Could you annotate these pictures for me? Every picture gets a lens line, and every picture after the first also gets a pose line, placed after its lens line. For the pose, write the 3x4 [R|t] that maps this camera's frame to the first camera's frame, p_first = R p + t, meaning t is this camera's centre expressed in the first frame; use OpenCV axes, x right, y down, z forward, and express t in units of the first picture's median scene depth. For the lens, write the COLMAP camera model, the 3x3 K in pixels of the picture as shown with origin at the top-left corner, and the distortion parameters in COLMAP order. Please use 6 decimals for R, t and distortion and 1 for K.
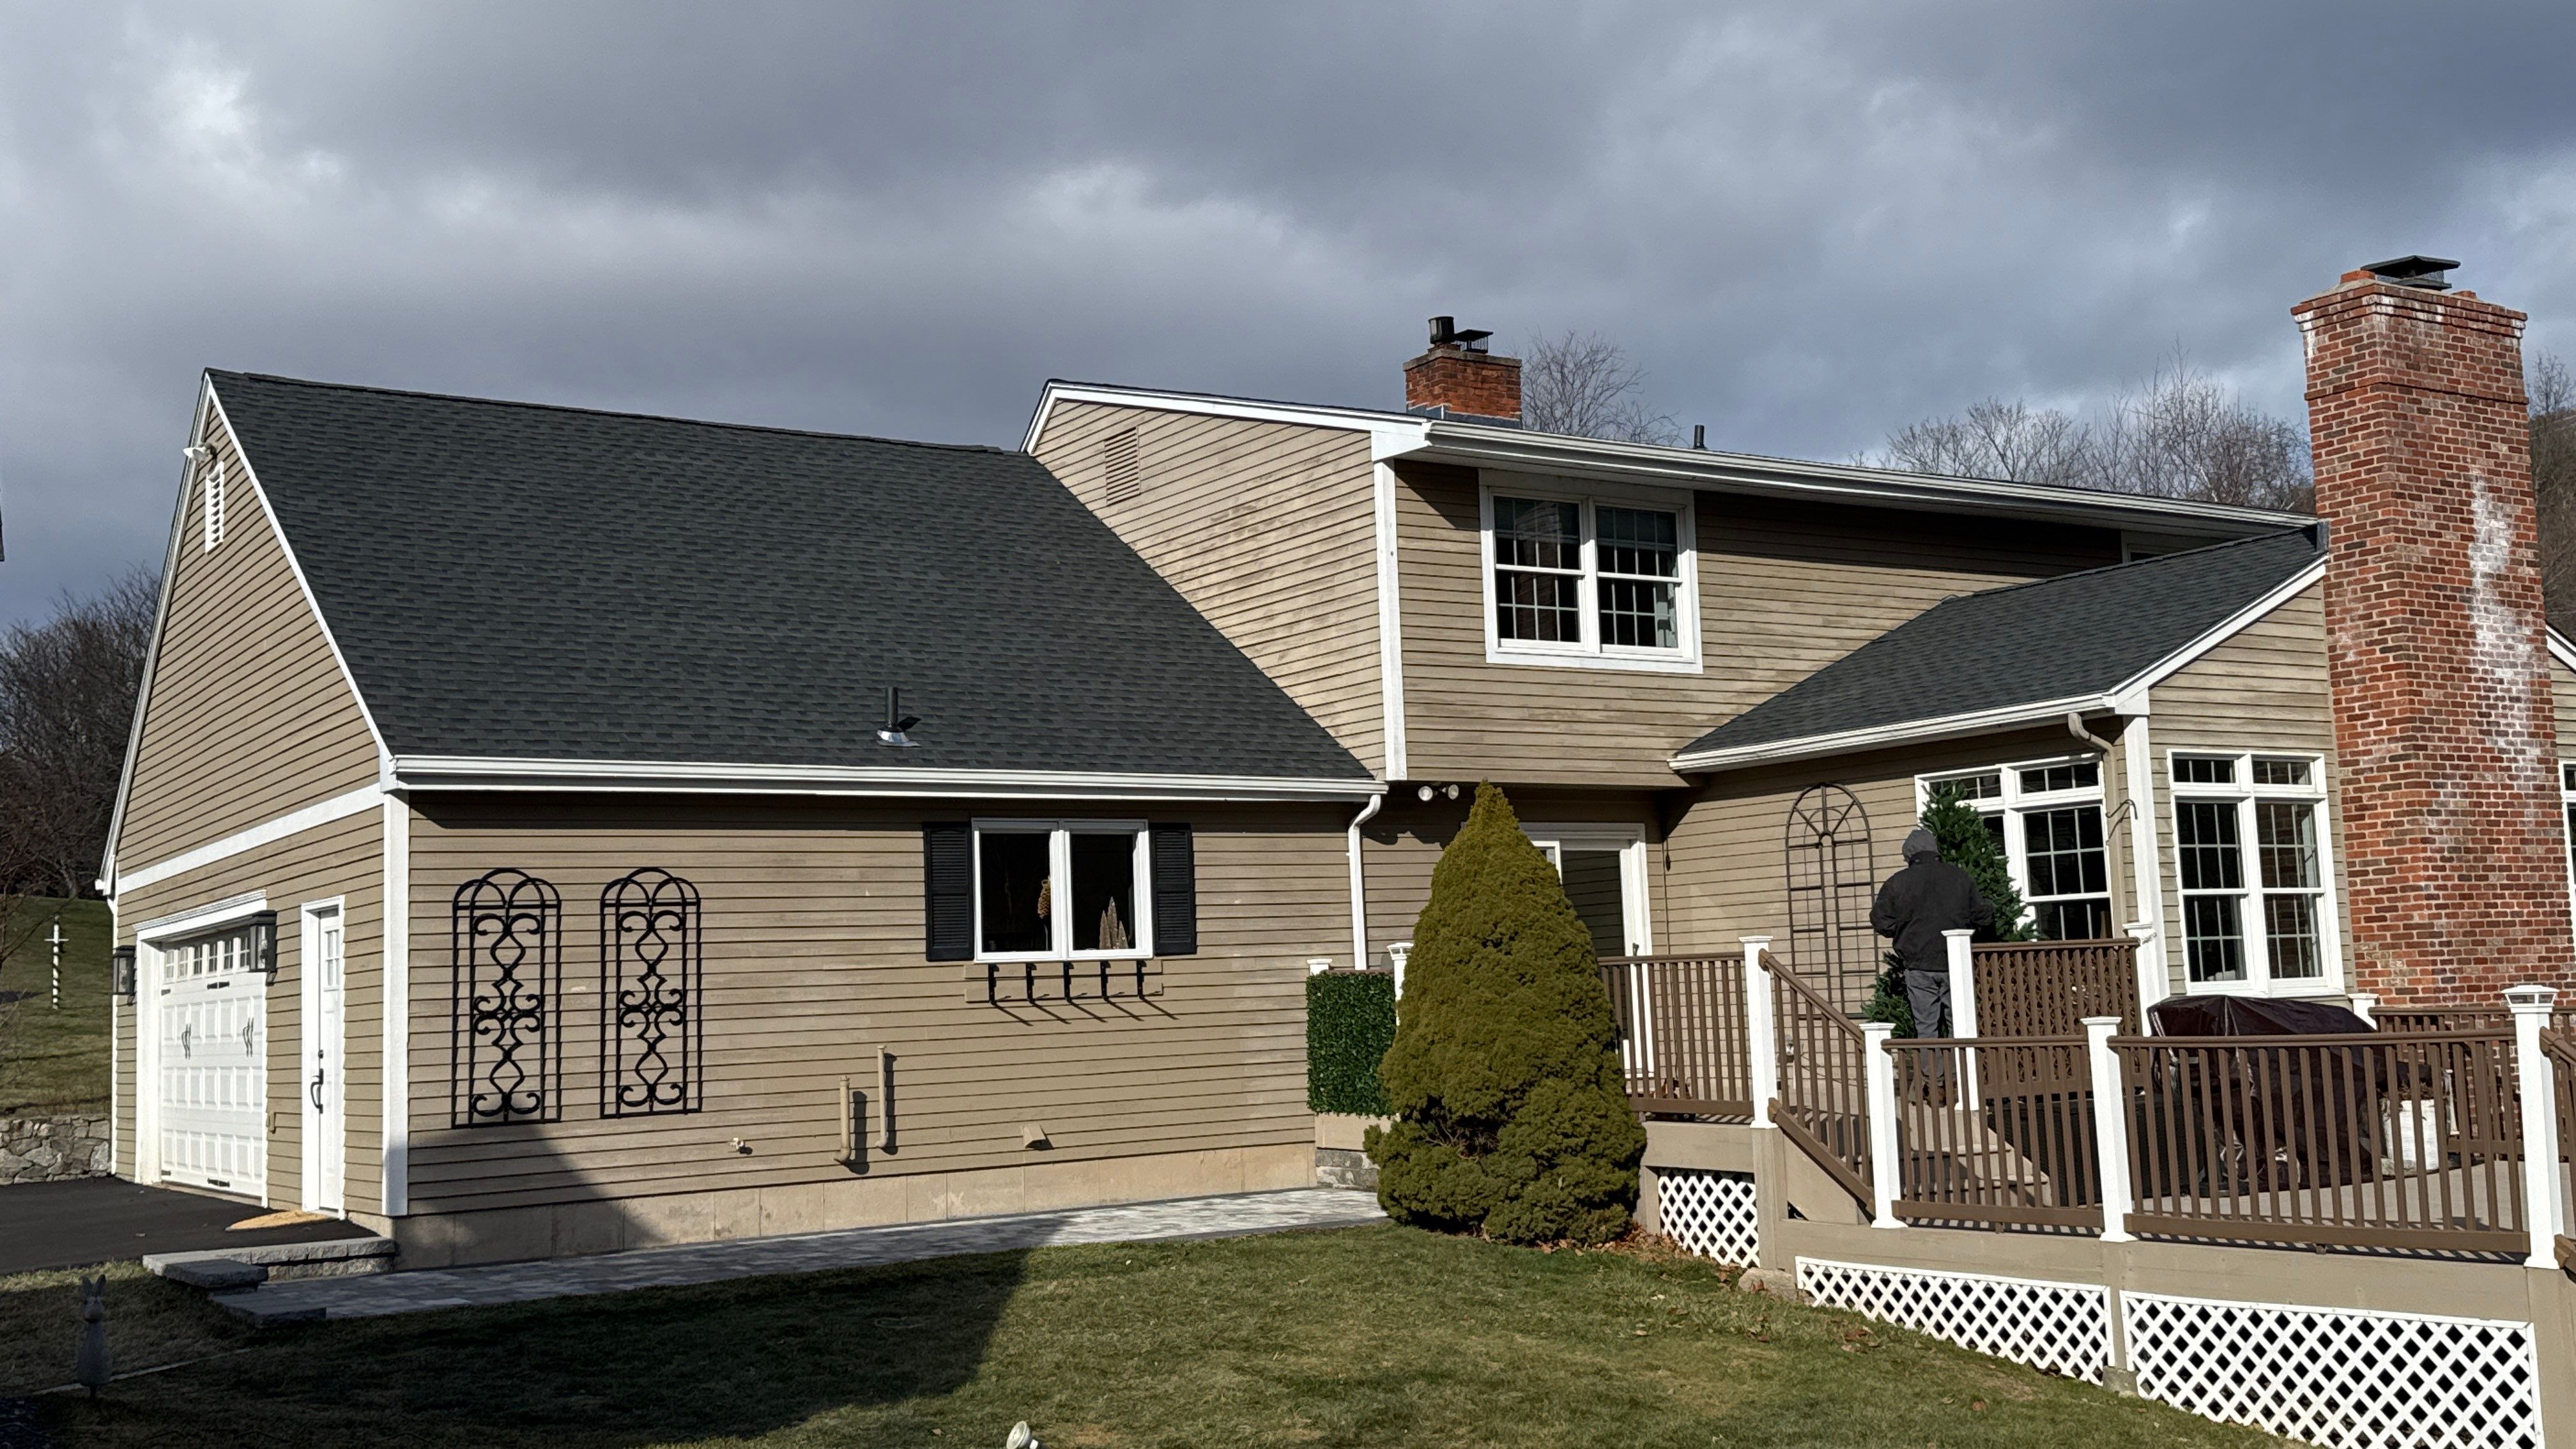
lens RADIAL K [[2495.9, 0, 1288.0], [0, 2495.9, 724.5], [0, 0, 1]] dist [0.163867, -0.357273]
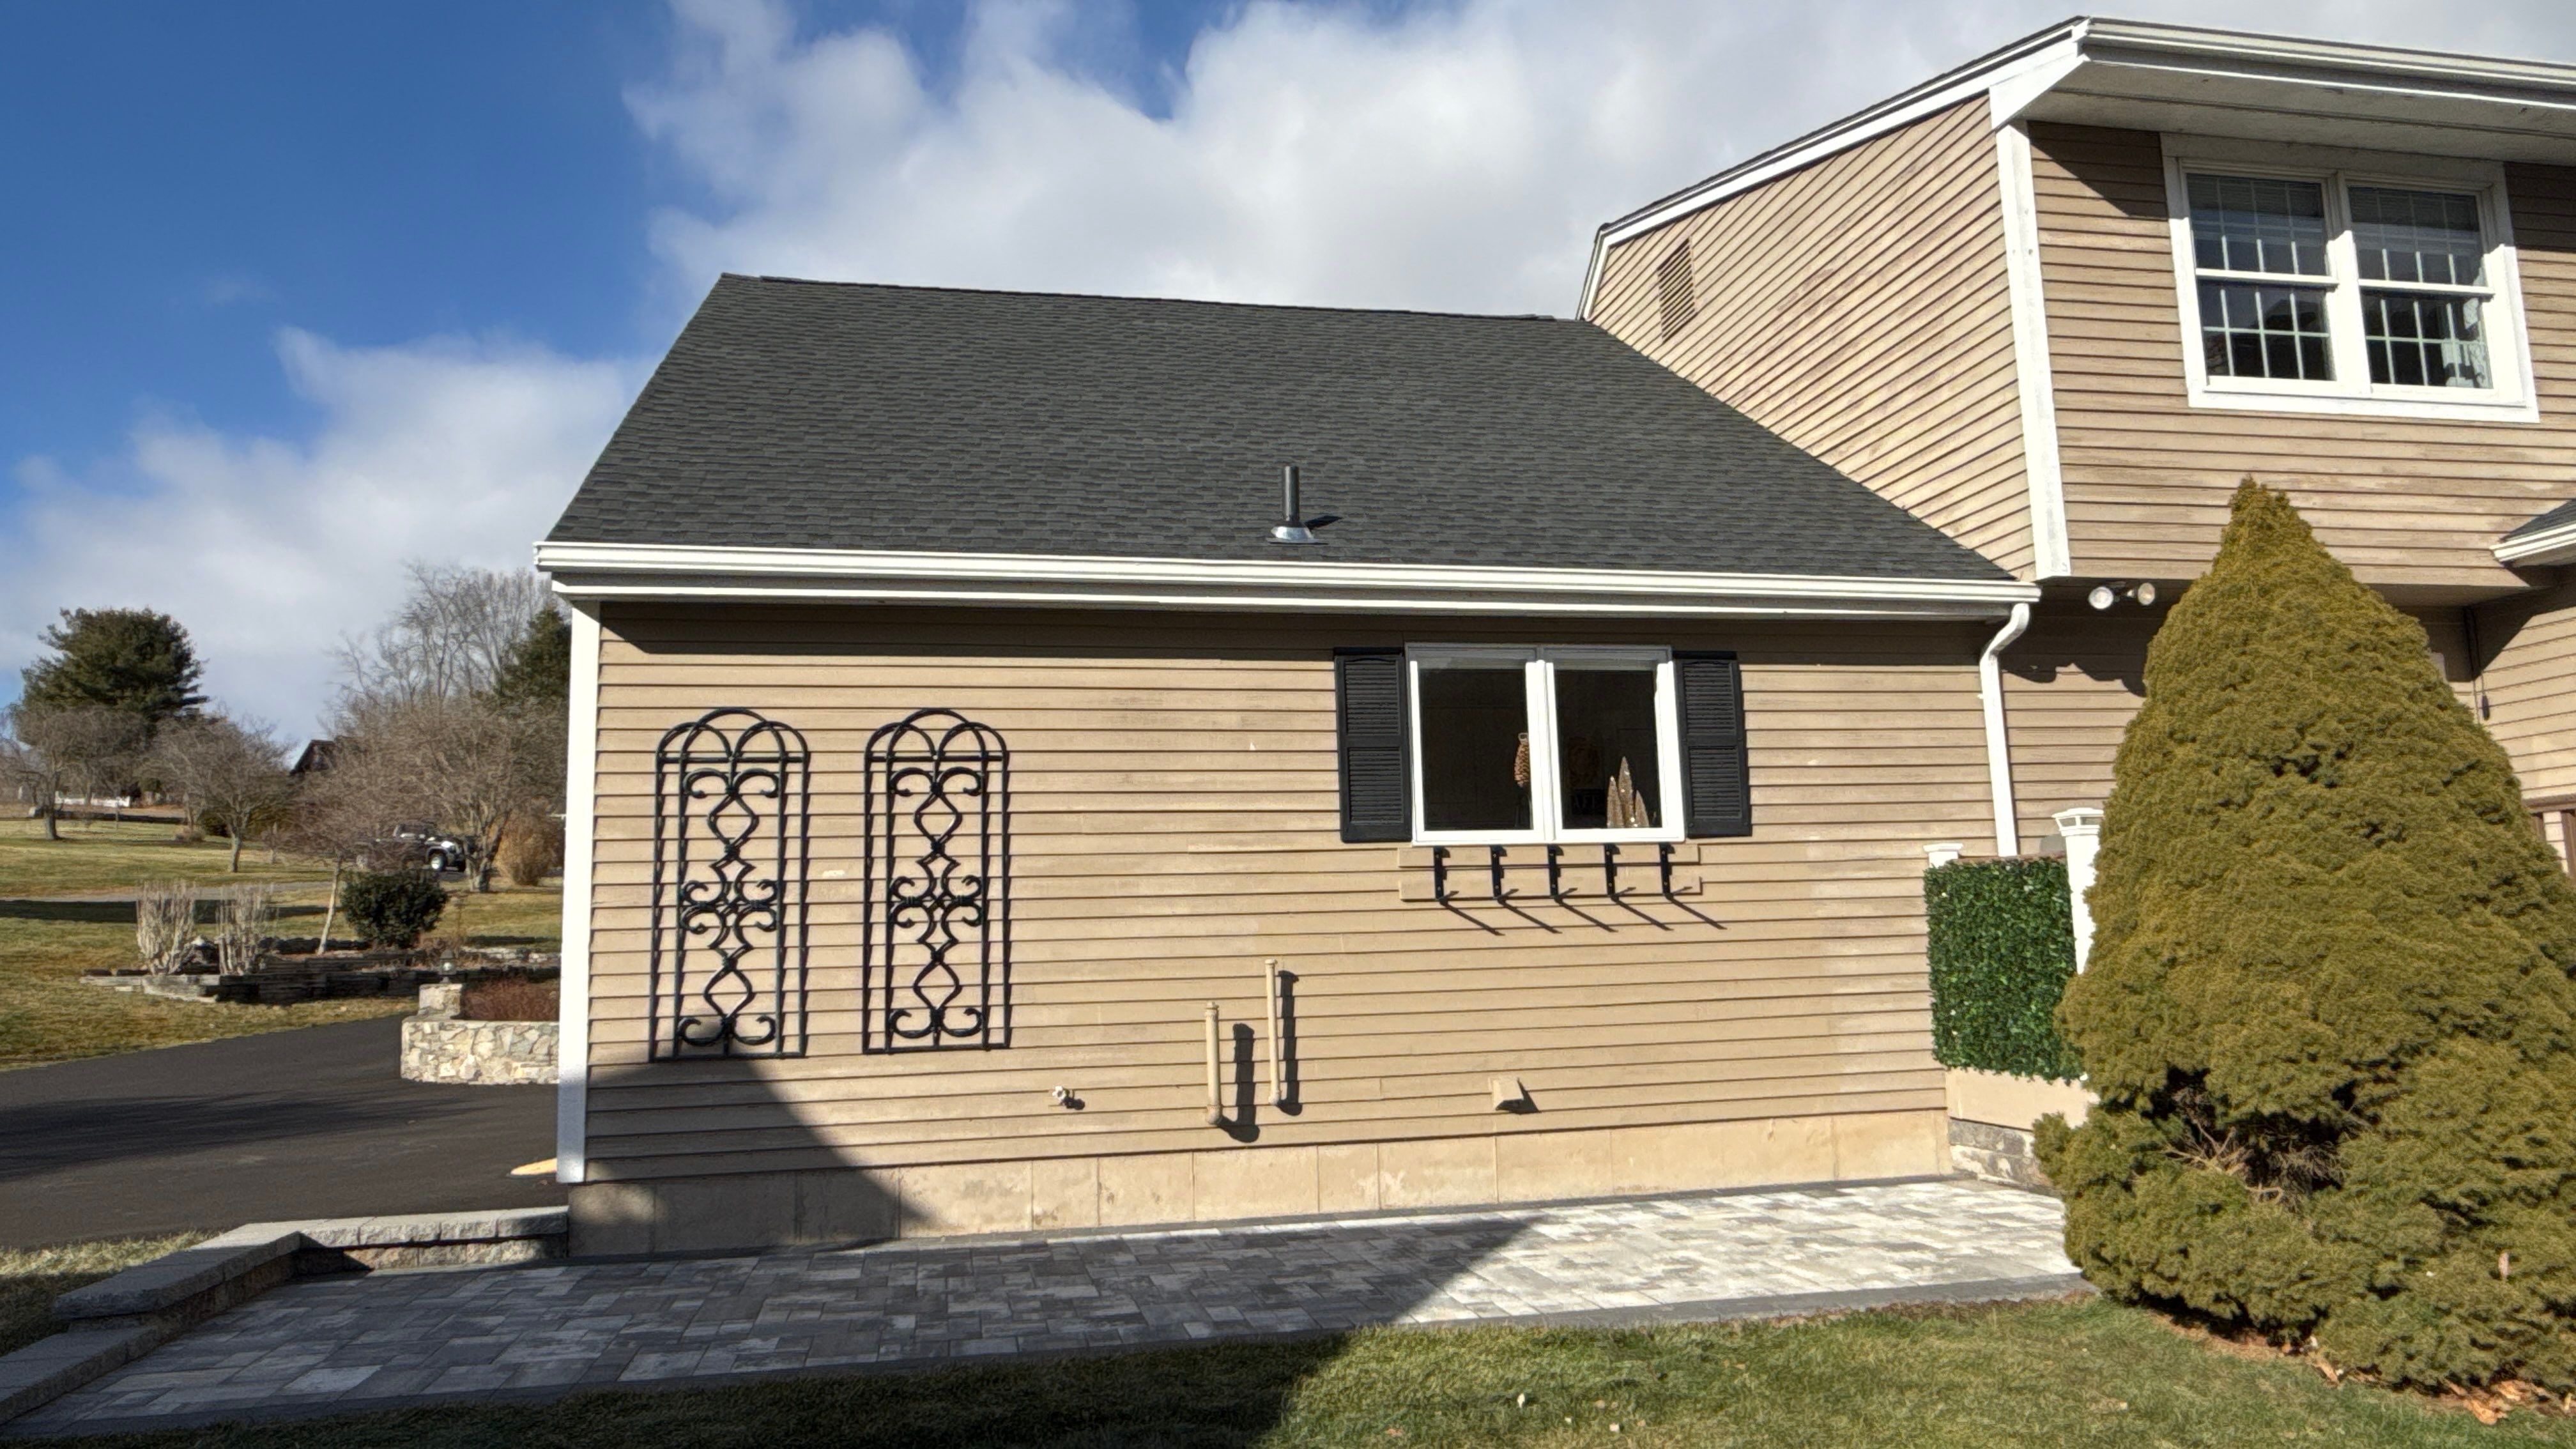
lens RADIAL K [[1663.5, 0, 1279.0], [0, 1663.5, 732.6], [0, 0, 1]] dist [-0.007583, 0.004161]
pose [[0.929489, -0.041138, -0.366549, 0.012627], [0.035857, 0.999132, -0.021210, 0.071876], [0.367103, 0.006571, 0.930157, 0.549443]]
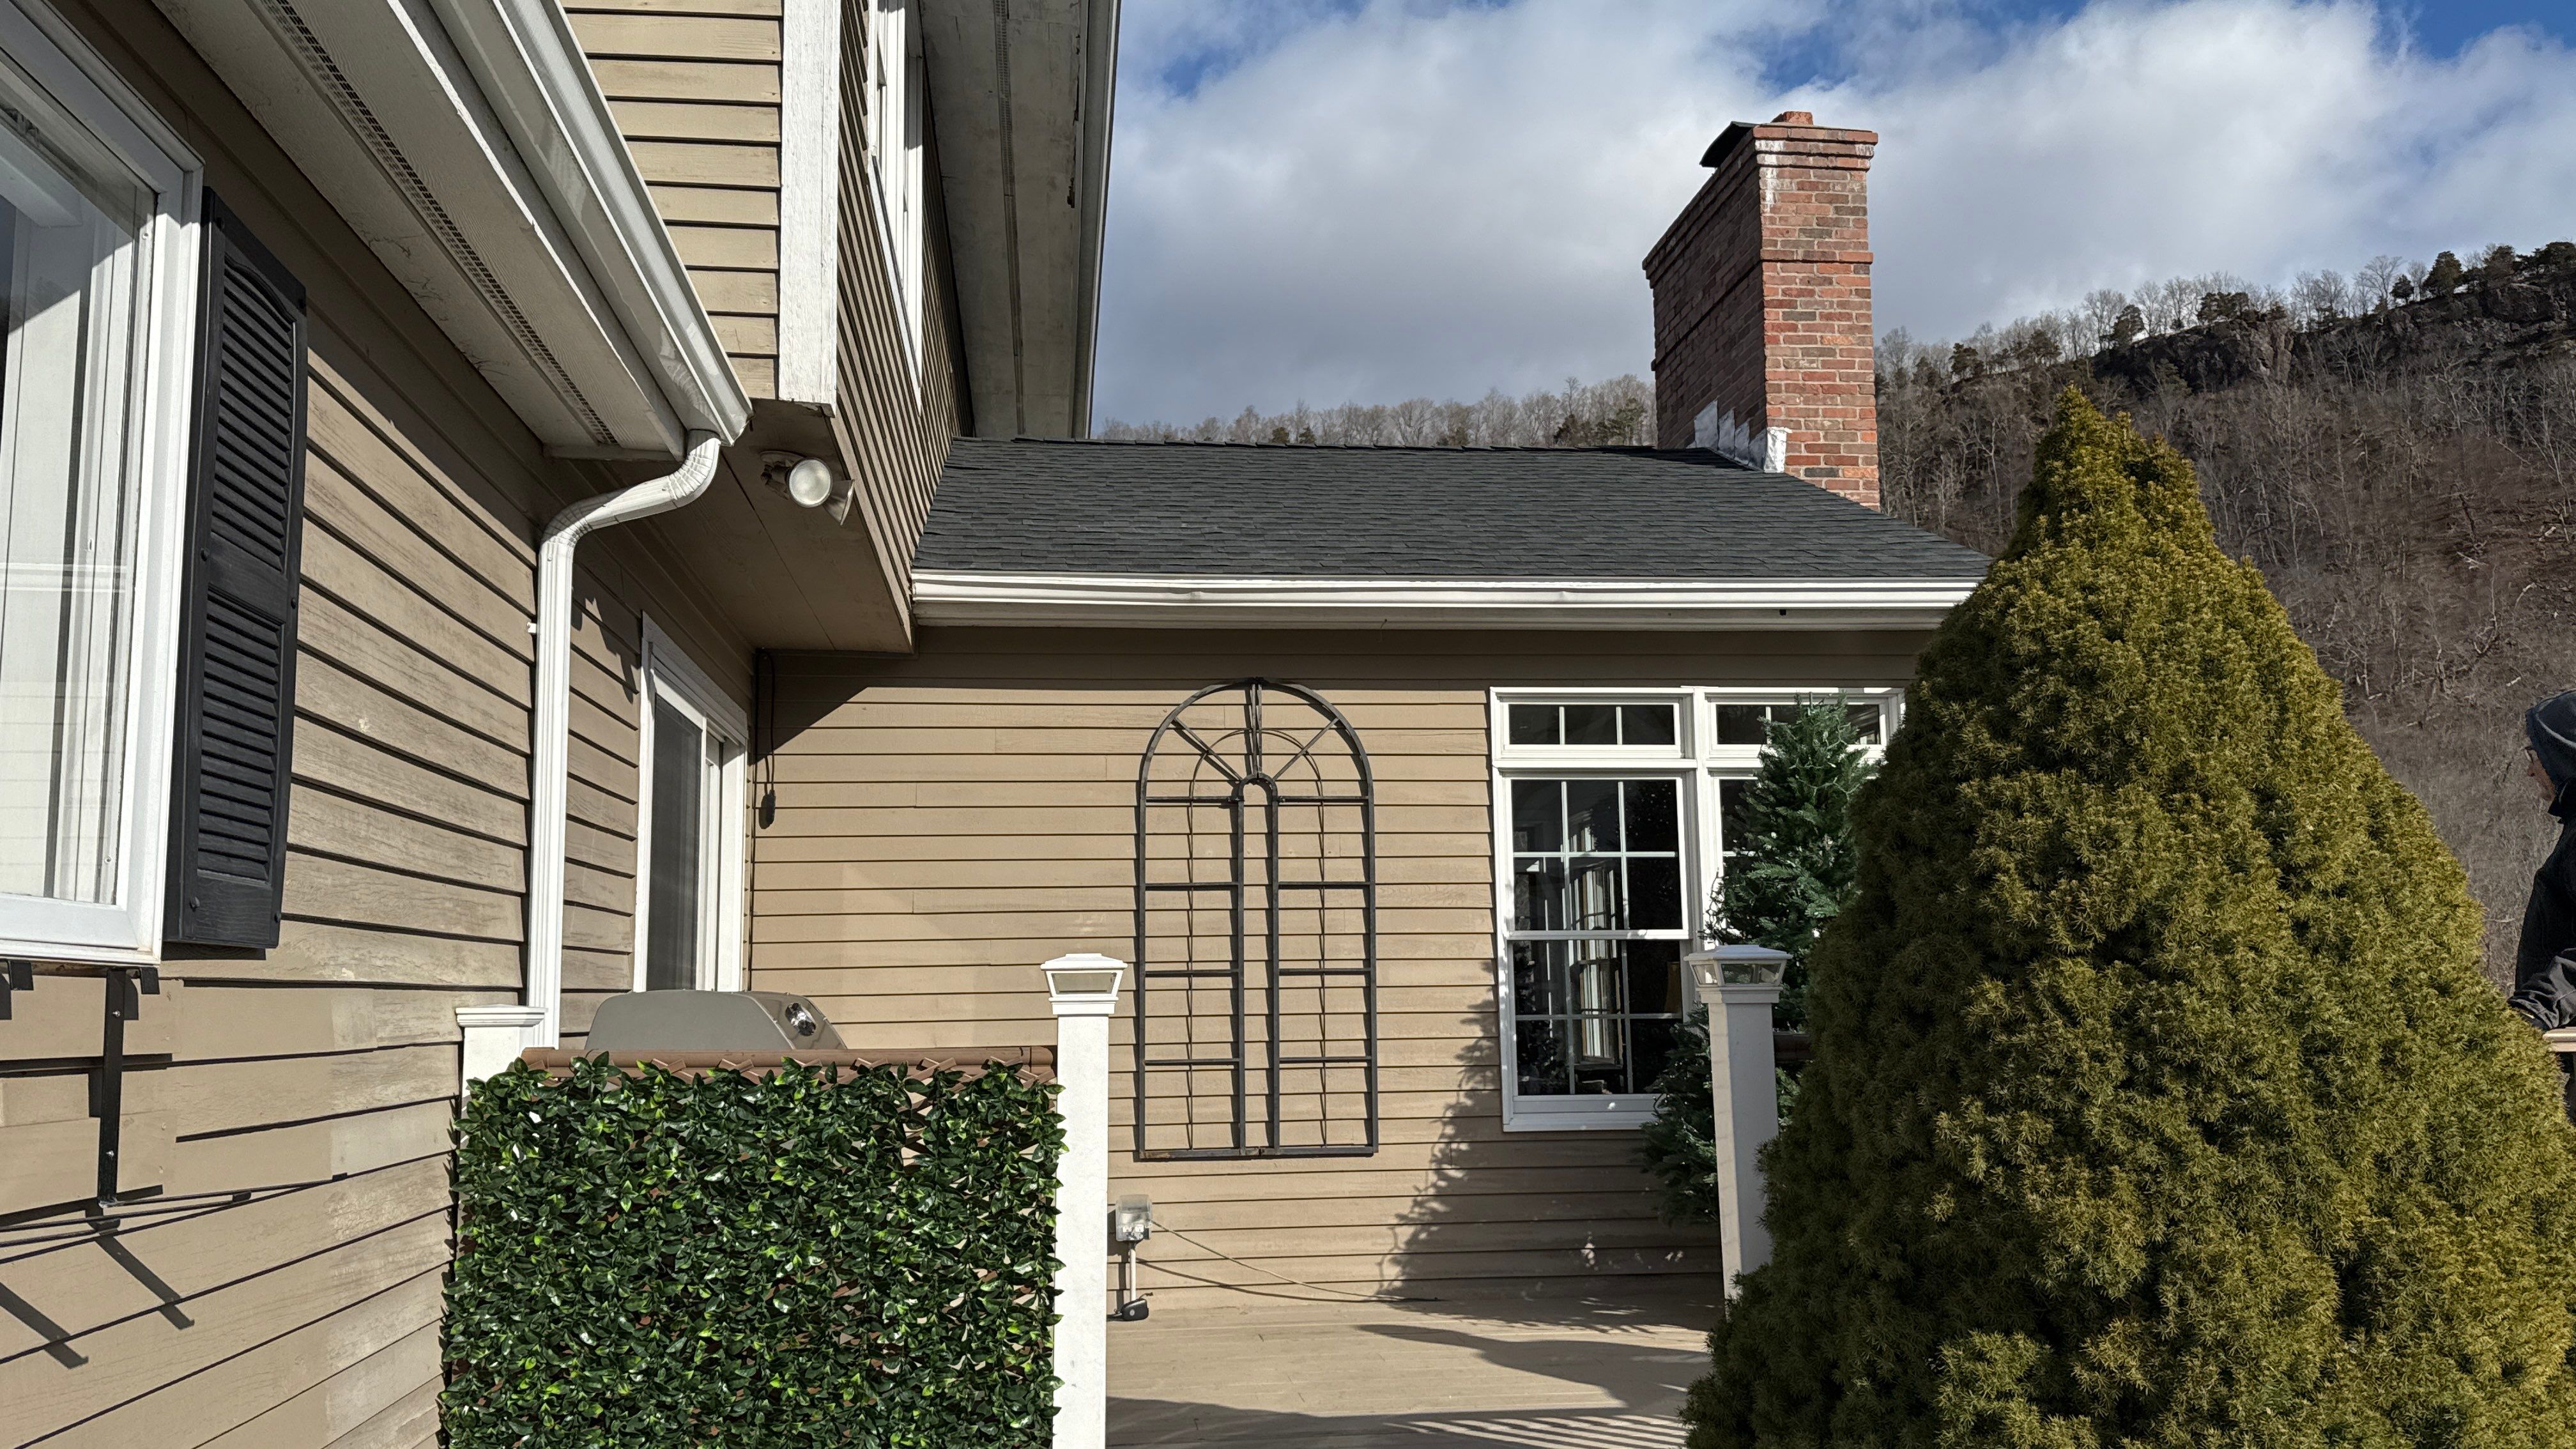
lens RADIAL K [[1995.1, 0, 1283.6], [0, 1995.1, 776.3], [0, 0, 1]] dist [0.005566, -0.050080]
pose [[0.451028, 0.132757, 0.882581, -0.144970], [-0.100070, 0.990162, -0.097801, 0.090144], [-0.886882, -0.044209, 0.459876, 0.912713]]
